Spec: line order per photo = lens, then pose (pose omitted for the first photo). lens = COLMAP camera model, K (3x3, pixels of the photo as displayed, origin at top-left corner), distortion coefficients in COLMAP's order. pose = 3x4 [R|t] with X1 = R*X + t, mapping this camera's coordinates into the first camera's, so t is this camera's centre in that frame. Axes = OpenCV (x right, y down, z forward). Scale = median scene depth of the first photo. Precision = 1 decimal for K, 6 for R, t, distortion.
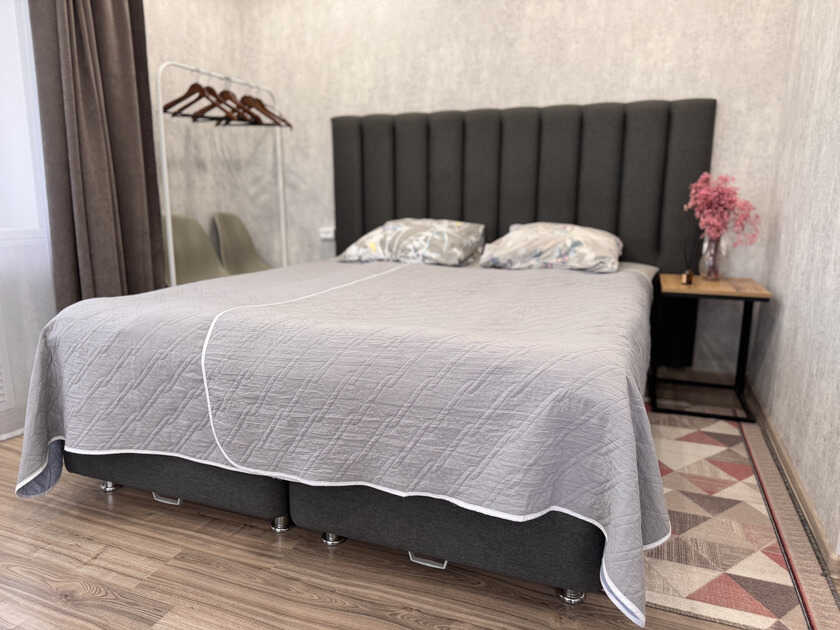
lens RADIAL K [[598.8, 0, 419.0], [0, 598.8, 315.6], [0, 0, 1]] dist [0.003376, -0.004002]
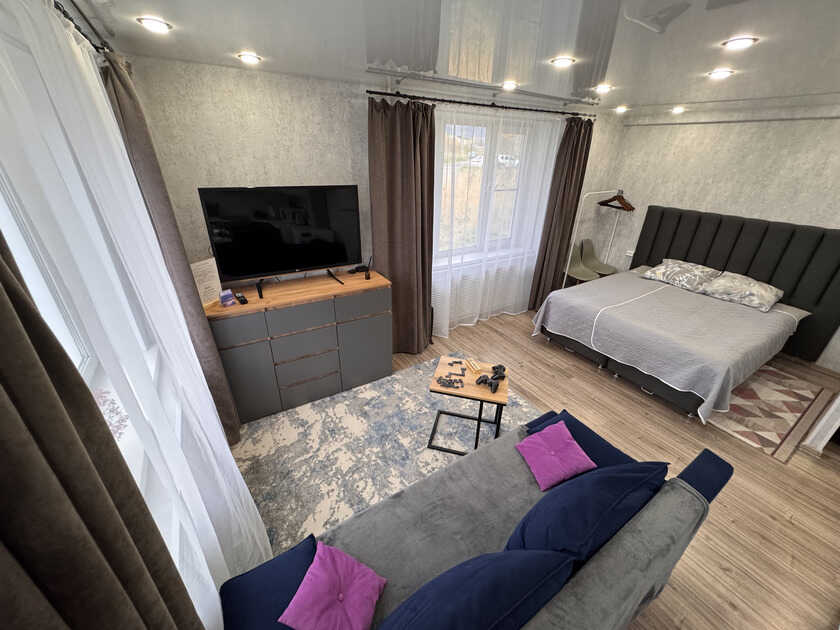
lens RADIAL K [[336.7, 0, 420.4], [0, 336.7, 310.5], [0, 0, 1]] dist [-0.002284, 0.000669]
pose [[0.803834, 0.270484, -0.529801, -0.113066], [-0.135408, 0.950461, 0.279802, -0.356663], [0.579237, -0.153176, 0.800638, -1.095711]]
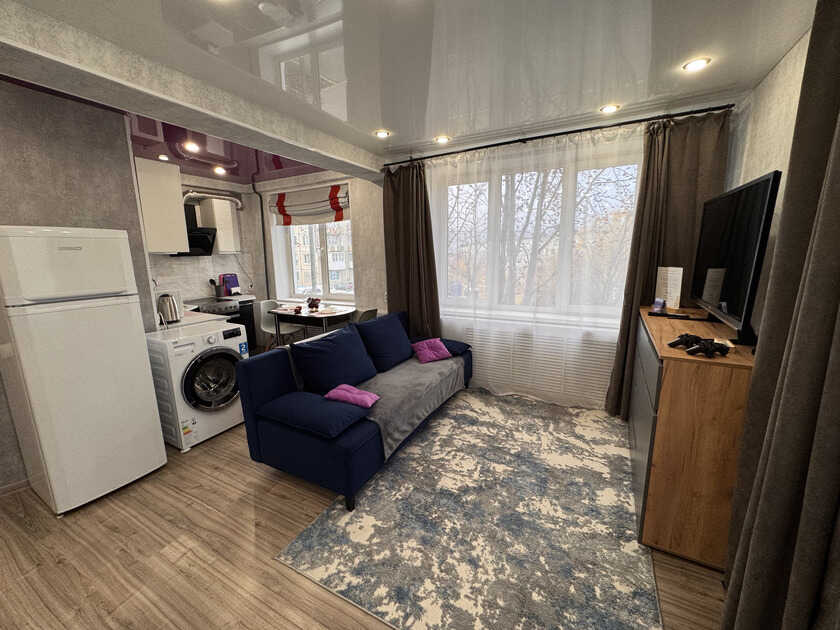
lens RADIAL K [[336.7, 0, 420.8], [0, 336.7, 315.0], [0, 0, 1]] dist [-0.002284, 0.000669]
pose [[-0.992674, -0.011096, 0.120313, -0.593571], [0.034057, 0.929700, 0.366739, -0.425751], [-0.115924, 0.368150, -0.922511, 0.807401]]
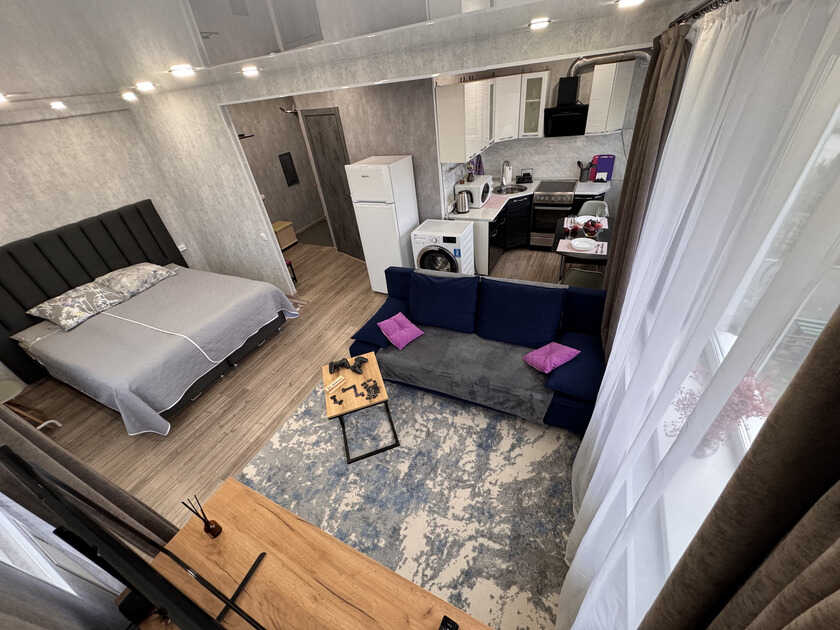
lens RADIAL K [[336.7, 0, 419.0], [0, 336.7, 314.0], [0, 0, 1]] dist [-0.002284, 0.000669]
pose [[0.069780, -0.586489, 0.806946, -1.425883], [0.303171, 0.783124, 0.542958, -0.612817], [-0.950378, 0.206755, 0.232453, -0.606240]]
